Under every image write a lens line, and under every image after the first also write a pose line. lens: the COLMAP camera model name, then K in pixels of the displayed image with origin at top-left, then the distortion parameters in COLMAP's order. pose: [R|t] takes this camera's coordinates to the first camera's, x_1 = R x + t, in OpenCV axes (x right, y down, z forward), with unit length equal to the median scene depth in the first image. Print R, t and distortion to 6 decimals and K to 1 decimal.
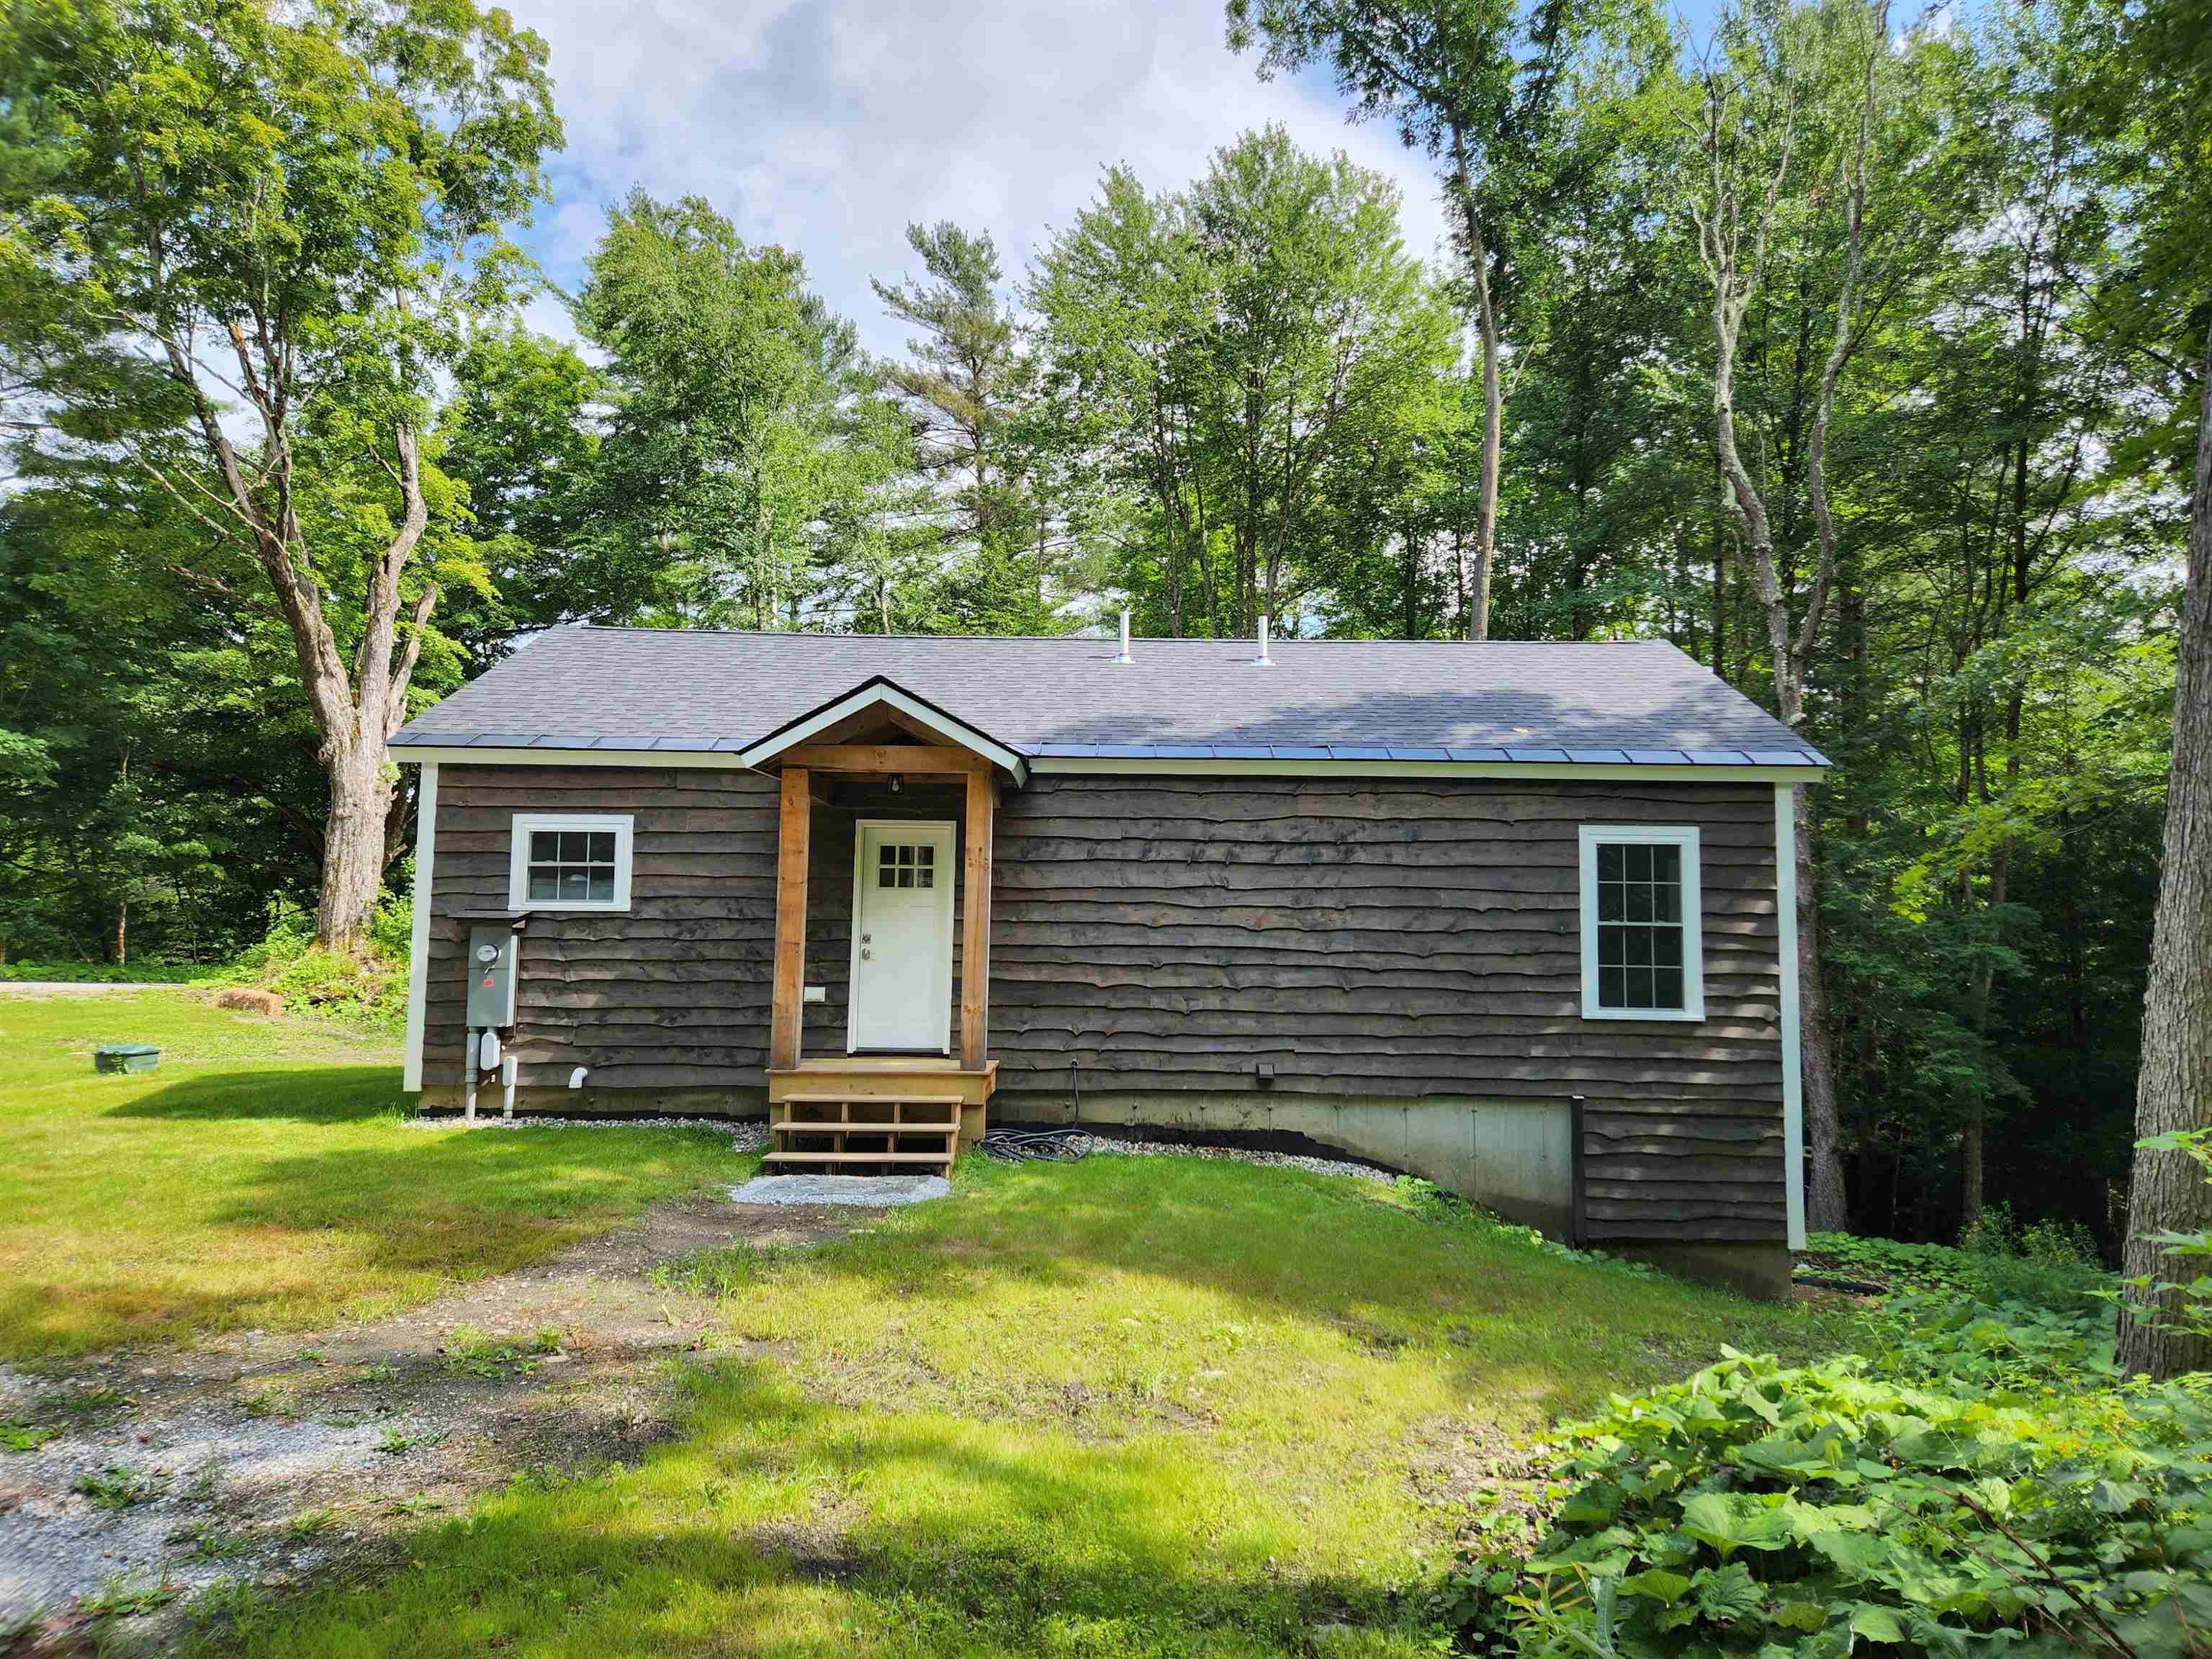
lens RADIAL K [[1474.8, 0, 1114.1], [0, 1474.8, 828.5], [0, 0, 1]] dist [0.071549, -0.053630]
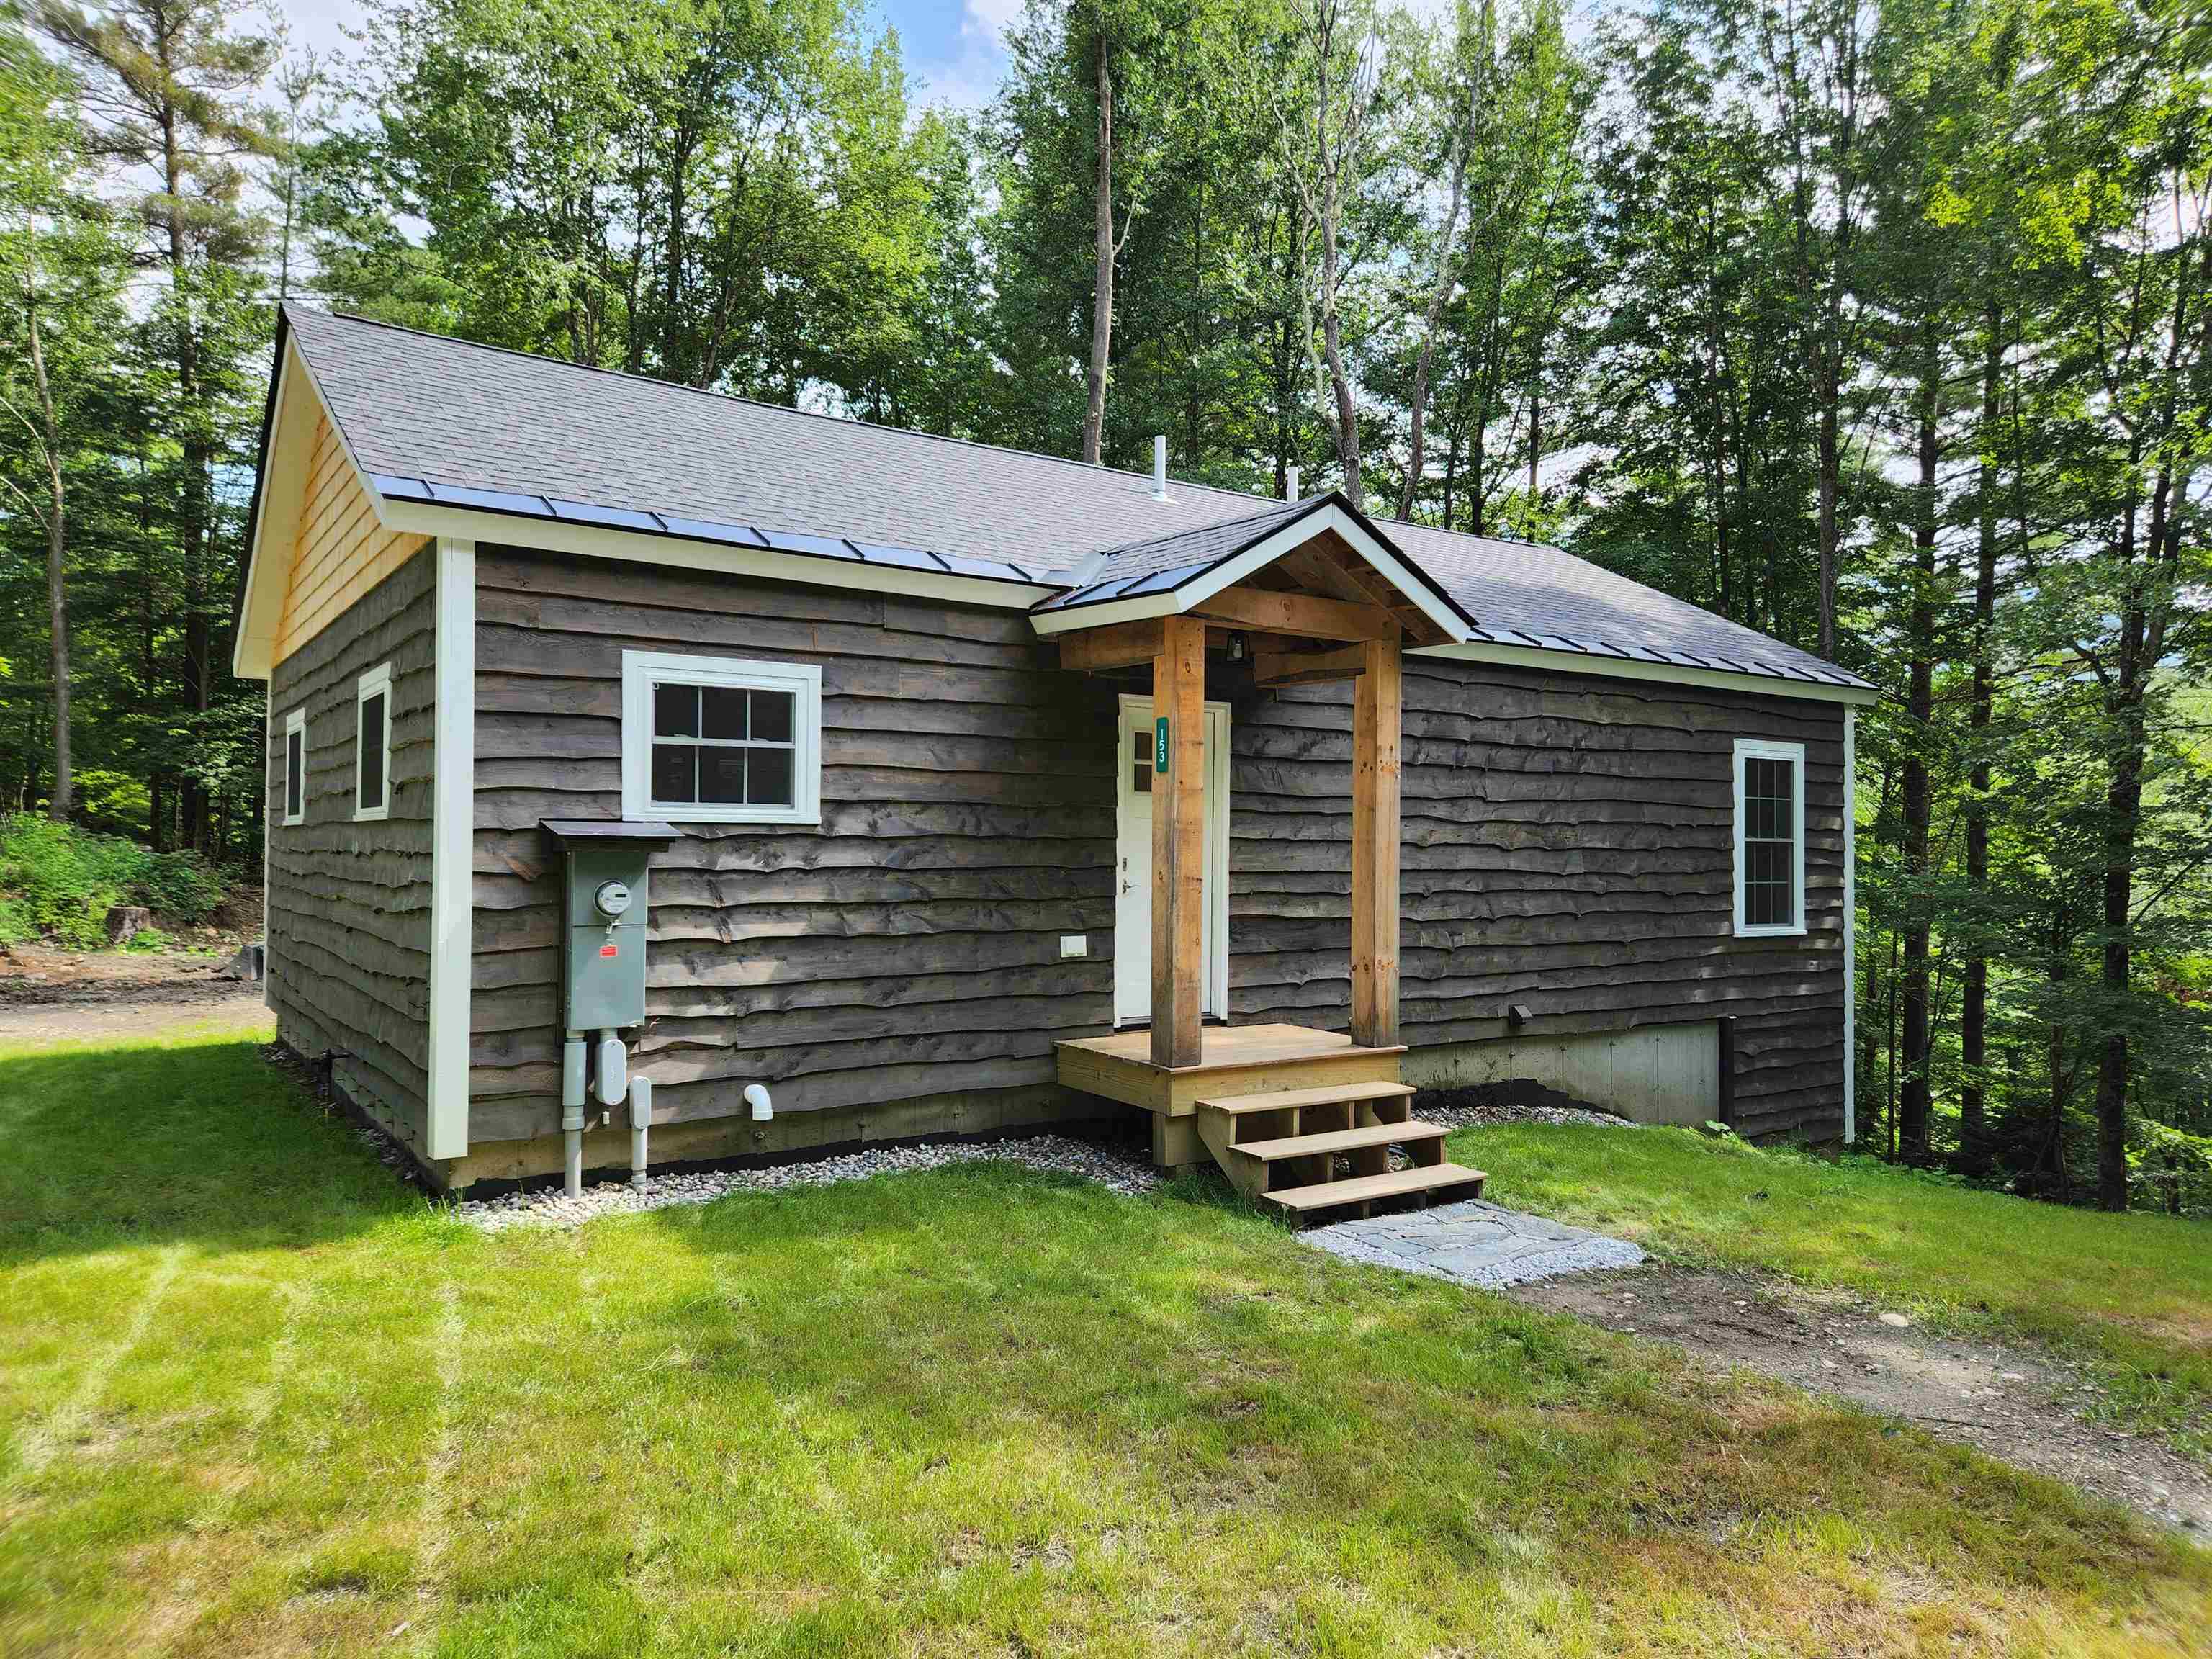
lens RADIAL K [[1474.8, 0, 1100.0], [0, 1474.8, 826.1], [0, 0, 1]] dist [0.071549, -0.053630]
pose [[0.822056, 0.002550, 0.569400, -0.581270], [-0.052287, 0.996103, 0.071027, 0.007473], [-0.567000, -0.088161, 0.818986, 0.439454]]
